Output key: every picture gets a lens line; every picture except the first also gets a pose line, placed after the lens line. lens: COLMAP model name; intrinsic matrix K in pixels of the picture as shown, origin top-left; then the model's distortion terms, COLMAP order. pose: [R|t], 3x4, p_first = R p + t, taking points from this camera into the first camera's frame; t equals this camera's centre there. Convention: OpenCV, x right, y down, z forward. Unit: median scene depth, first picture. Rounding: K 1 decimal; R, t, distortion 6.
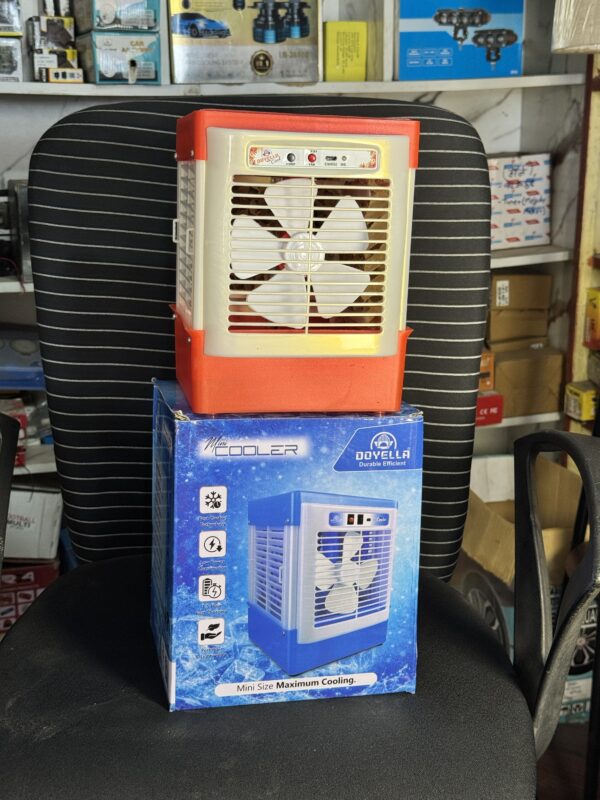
lens RADIAL K [[1136.9, 0, 300.0], [0, 1136.9, 400.0], [0, 0, 1]] dist [0.109757, -0.073567]
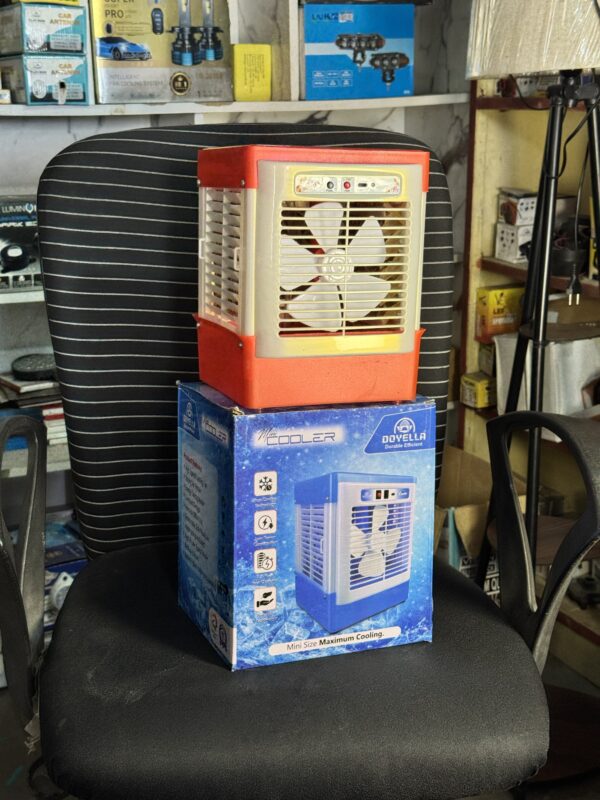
lens RADIAL K [[1136.9, 0, 300.0], [0, 1136.9, 400.0], [0, 0, 1]] dist [0.109757, -0.073567]
pose [[0.987594, -0.042984, 0.151034, -0.204781], [0.043309, 0.999061, 0.001135, 0.003694], [-0.150941, 0.005420, 0.988528, -0.134140]]
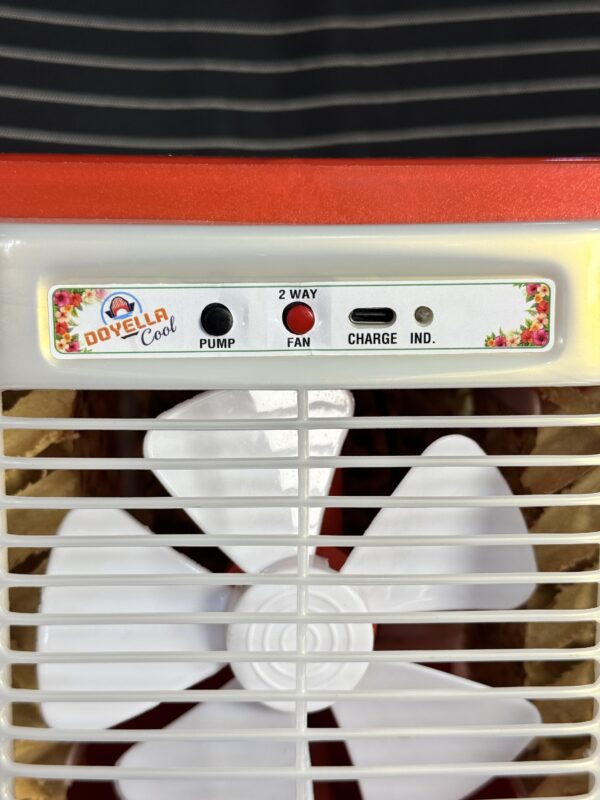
lens RADIAL K [[1092.8, 0, 300.3], [0, 1092.8, 433.4], [0, 0, 1]] dist [0.154490, 0.002844]
pose [[0.982910, -0.007283, -0.183940, 0.053602], [-0.004910, 0.997824, -0.065749, -0.154818], [0.184019, 0.065528, 0.980736, 0.689721]]
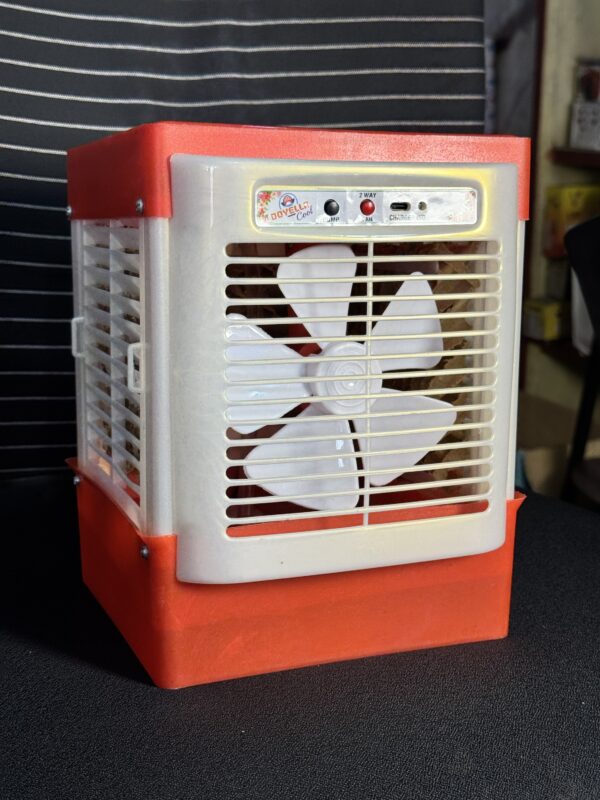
lens RADIAL K [[1136.9, 0, 300.0], [0, 1136.9, 400.0], [0, 0, 1]] dist [0.109757, -0.073567]
pose [[0.982310, -0.054976, 0.179009, -0.111727], [0.062880, 0.997267, -0.038784, -0.094687], [-0.176388, 0.049354, 0.983083, 0.443852]]
